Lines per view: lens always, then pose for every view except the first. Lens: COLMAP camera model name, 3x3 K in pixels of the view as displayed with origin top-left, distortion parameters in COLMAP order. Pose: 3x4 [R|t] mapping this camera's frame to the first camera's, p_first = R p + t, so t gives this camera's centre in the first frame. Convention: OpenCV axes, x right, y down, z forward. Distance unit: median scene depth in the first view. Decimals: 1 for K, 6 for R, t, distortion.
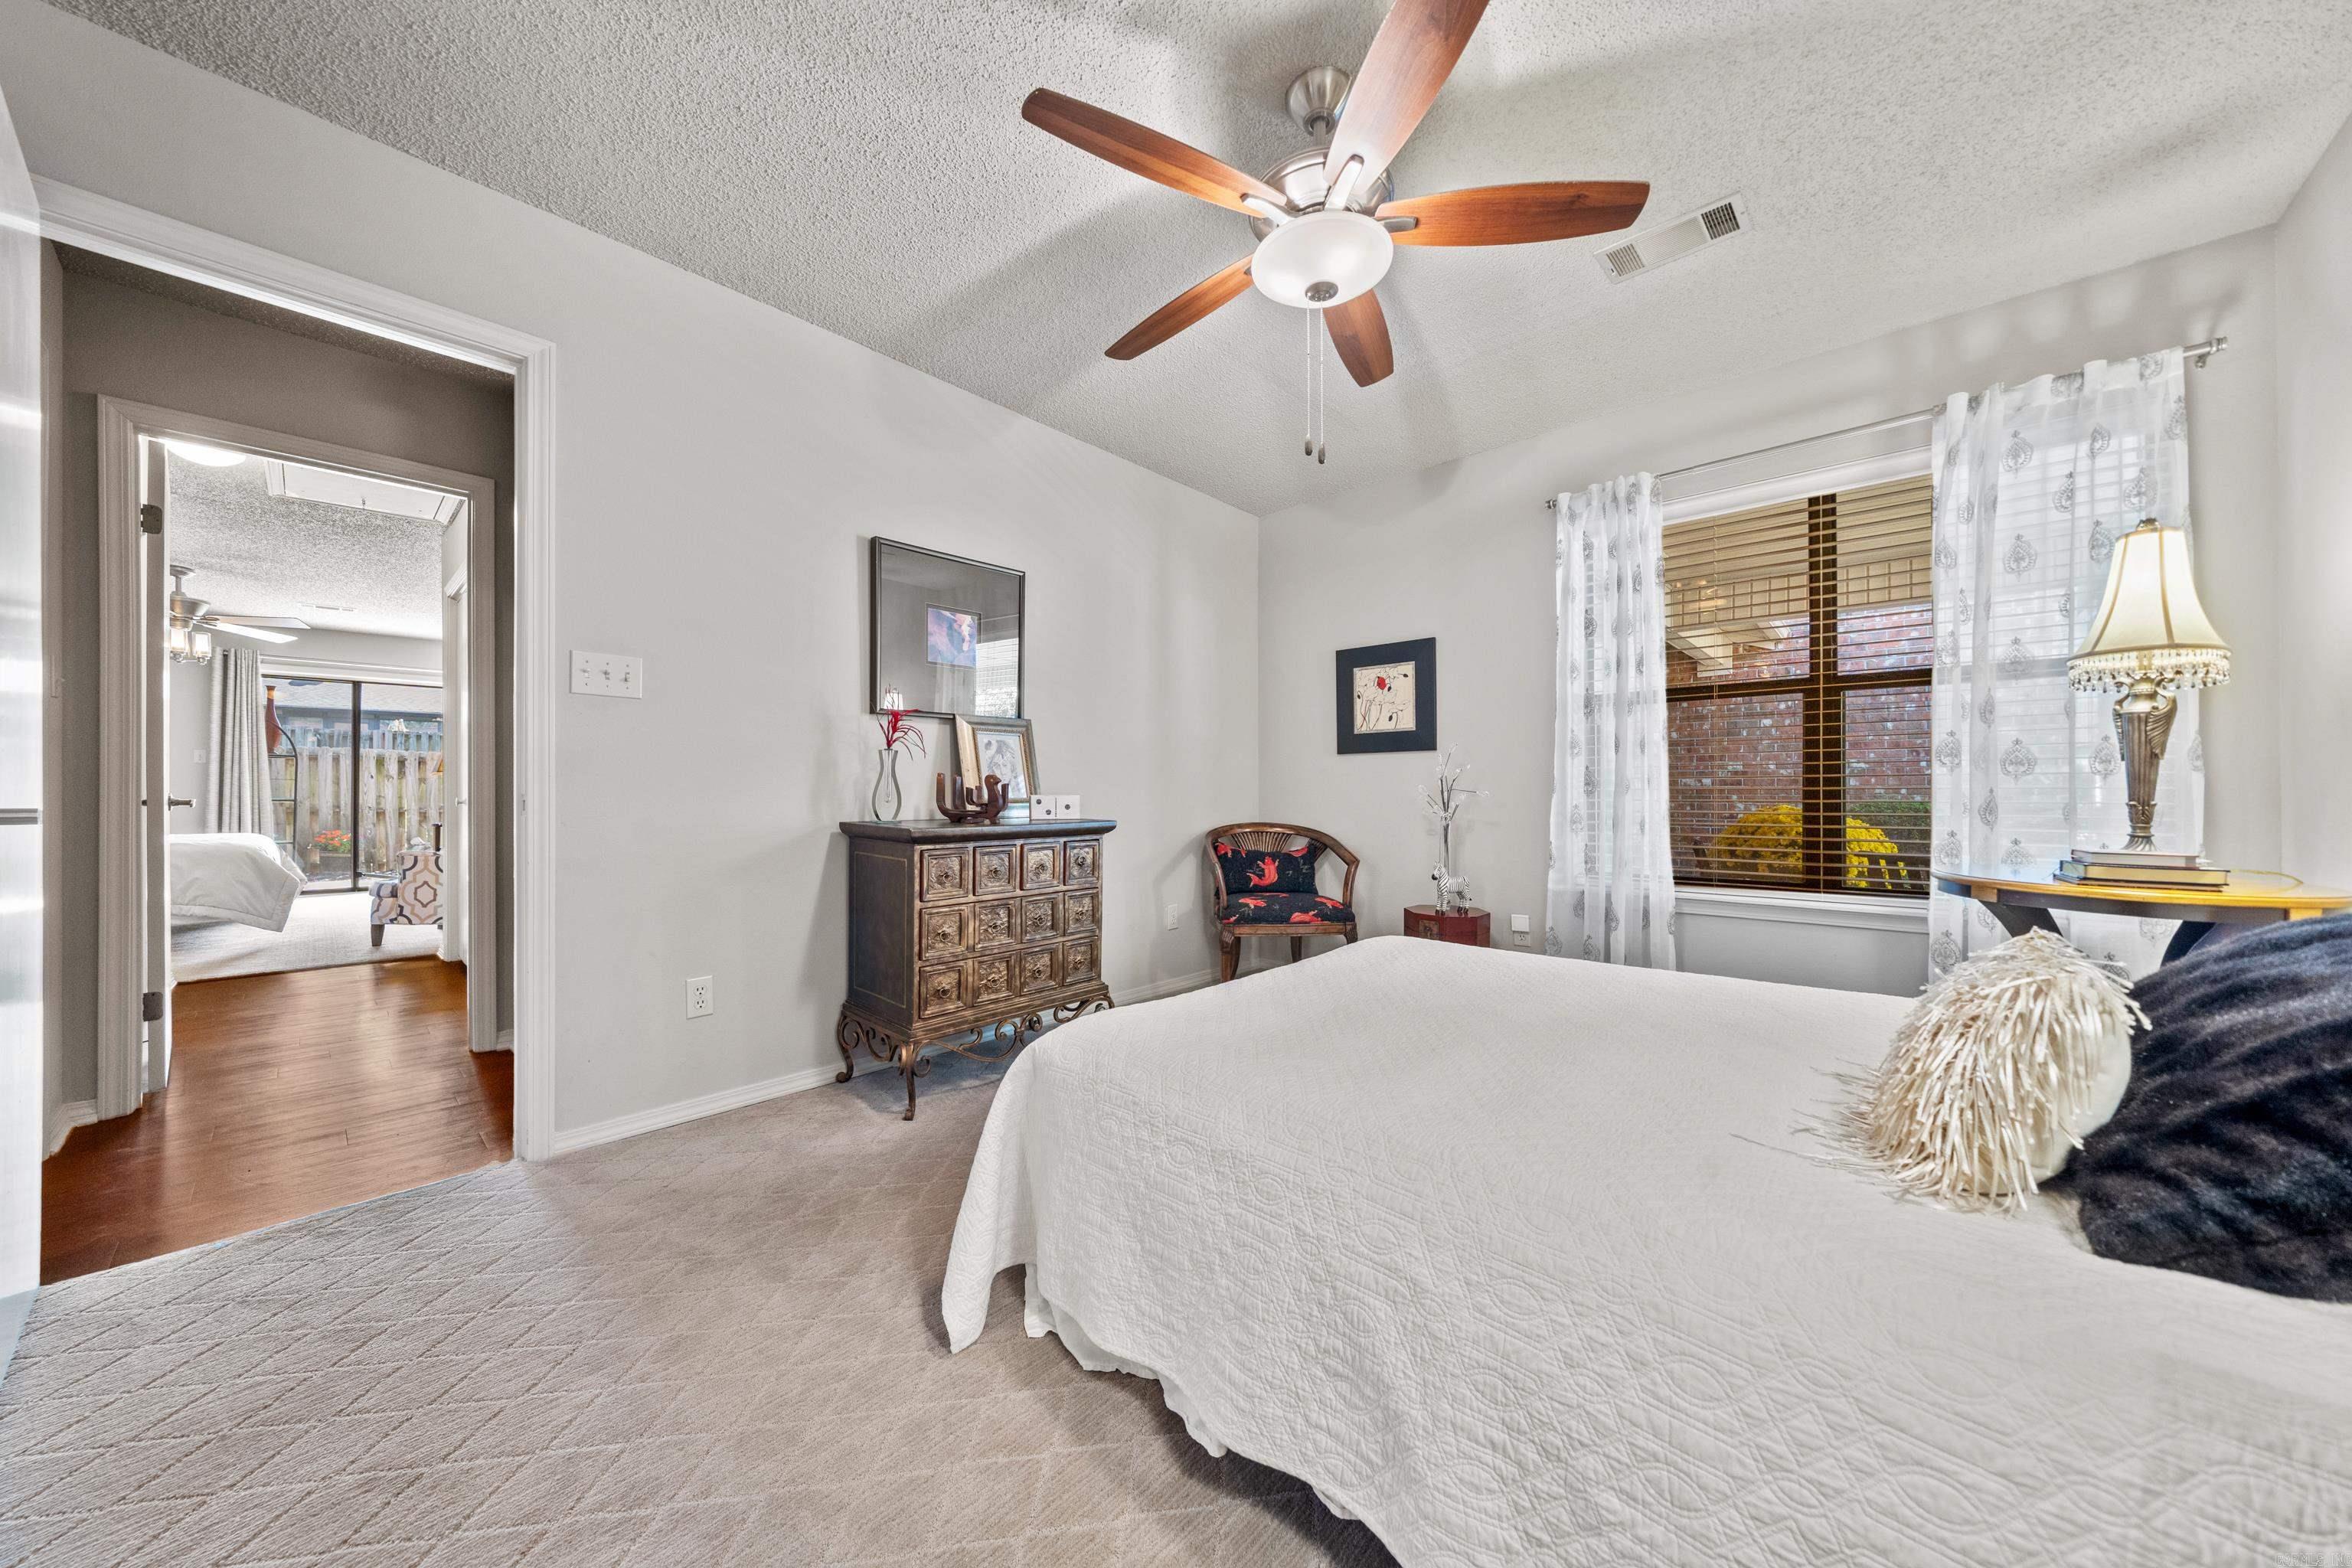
lens RADIAL K [[795.8, 0, 1170.1], [0, 795.8, 796.2], [0, 0, 1]] dist [-0.000969, -0.000029]
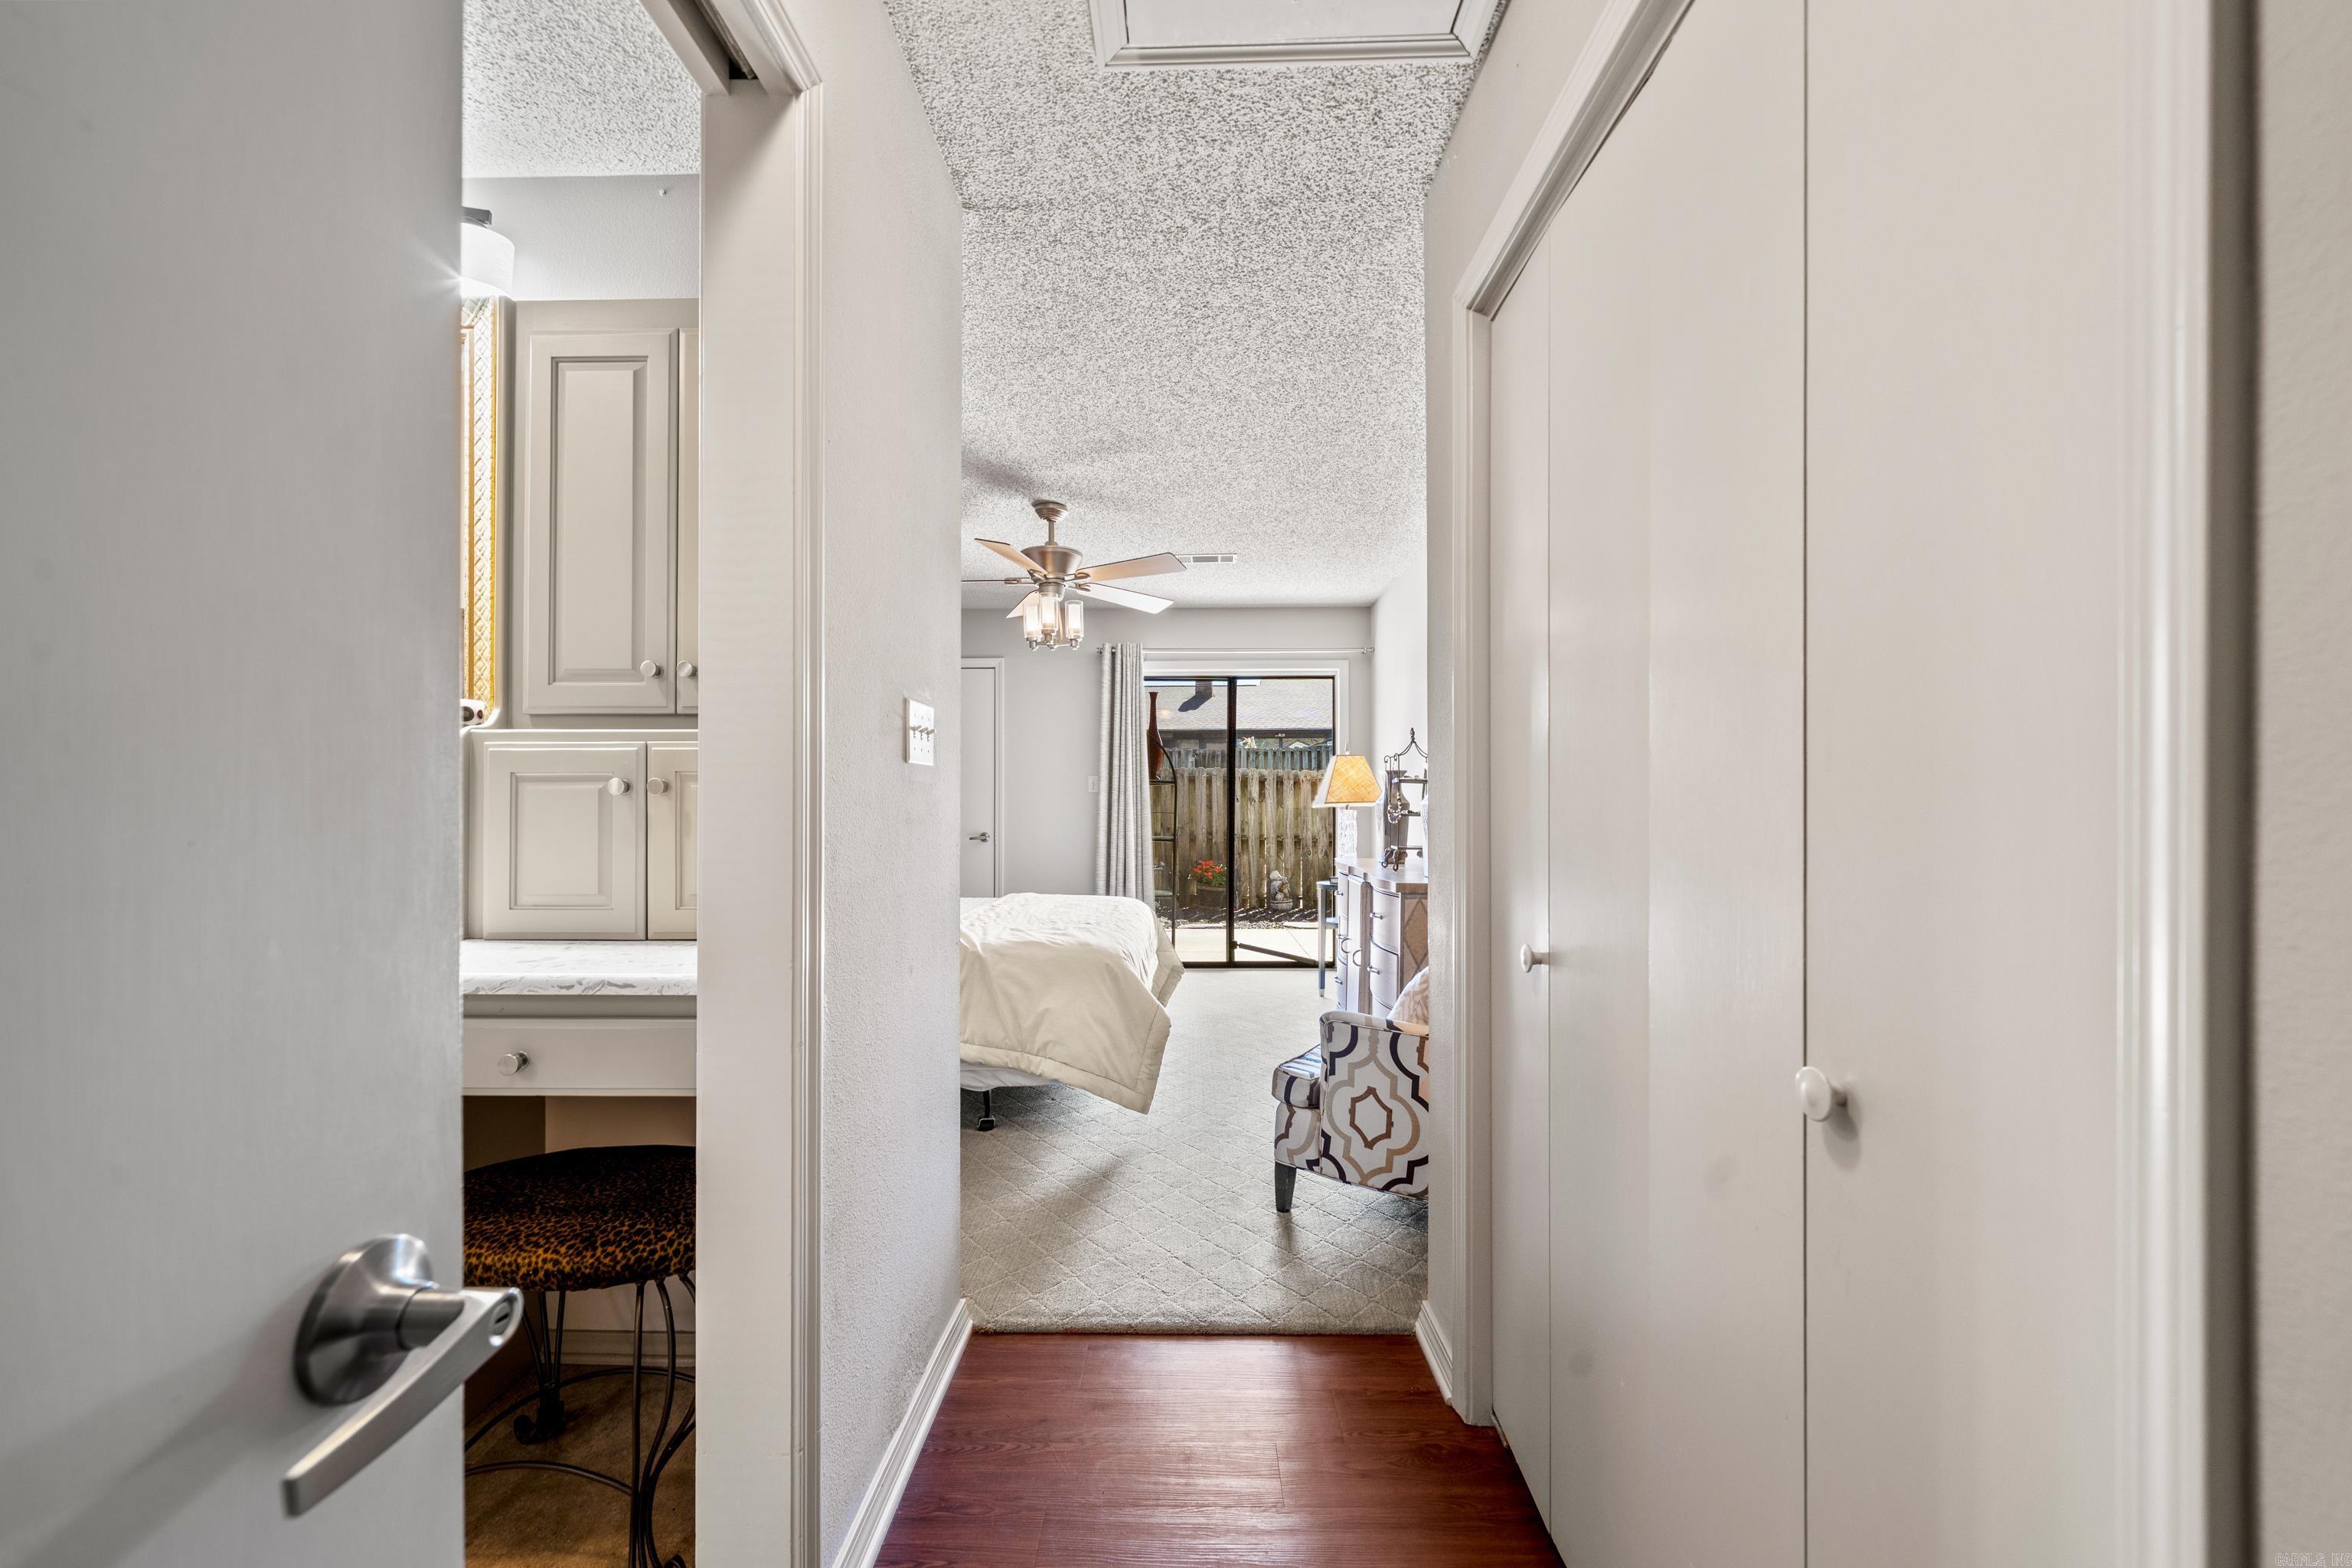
lens RADIAL K [[938.1, 0, 1164.6], [0, 938.1, 795.0], [0, 0, 1]] dist [0.002379, 0.000049]
pose [[0.657457, -0.008231, -0.753447, -0.388941], [-0.001151, 0.999928, -0.011928, -0.024105], [0.753491, 0.008710, 0.657400, 0.363434]]
